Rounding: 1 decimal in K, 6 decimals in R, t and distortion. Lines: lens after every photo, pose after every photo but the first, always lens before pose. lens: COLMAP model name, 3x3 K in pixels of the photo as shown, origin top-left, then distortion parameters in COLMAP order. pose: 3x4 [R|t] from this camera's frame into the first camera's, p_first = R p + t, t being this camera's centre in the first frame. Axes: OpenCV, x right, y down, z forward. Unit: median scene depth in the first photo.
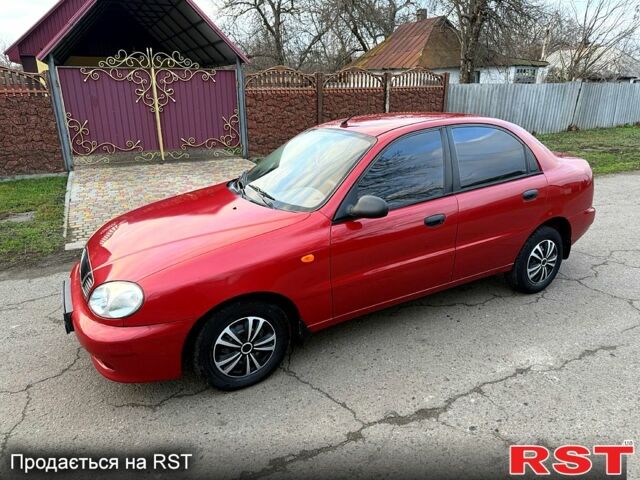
lens RADIAL K [[447.4, 0, 317.1], [0, 447.4, 245.0], [0, 0, 1]] dist [0.069123, -0.103661]
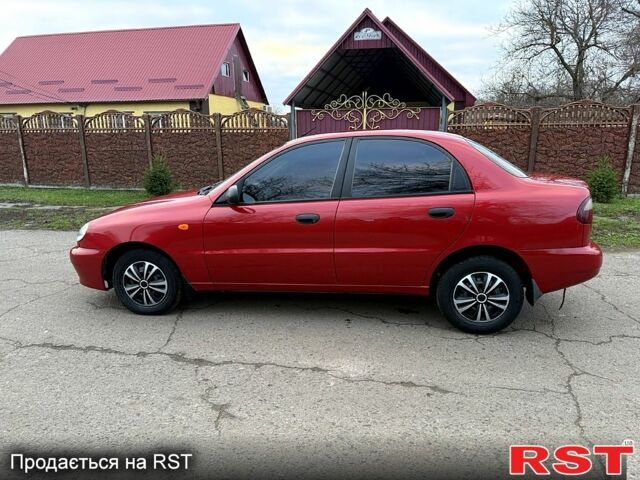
lens RADIAL K [[447.4, 0, 317.1], [0, 447.4, 245.0], [0, 0, 1]] dist [0.069123, -0.103661]
pose [[0.783455, 0.146391, -0.603960, 0.289318], [-0.202652, 0.978916, -0.025605, 0.009532], [0.587478, 0.142454, 0.796603, 0.047262]]
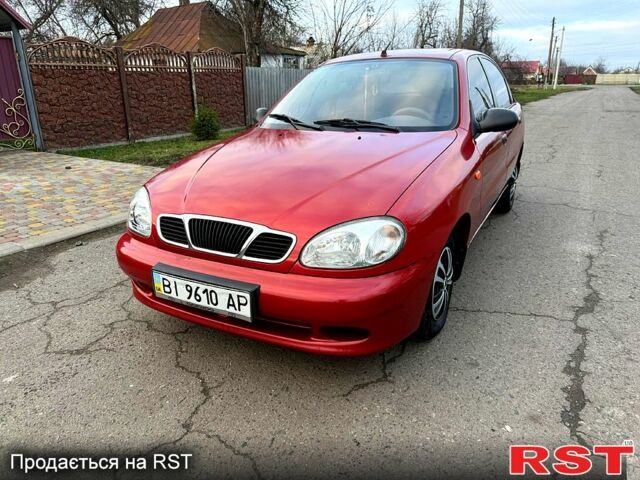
lens RADIAL K [[458.3, 0, 316.1], [0, 458.3, 236.7], [0, 0, 1]] dist [0.061739, -0.096107]
pose [[0.844196, -0.170116, 0.508325, -0.212634], [0.181585, 0.982993, 0.027403, 0.018662], [-0.504341, 0.069171, 0.860729, 0.092091]]
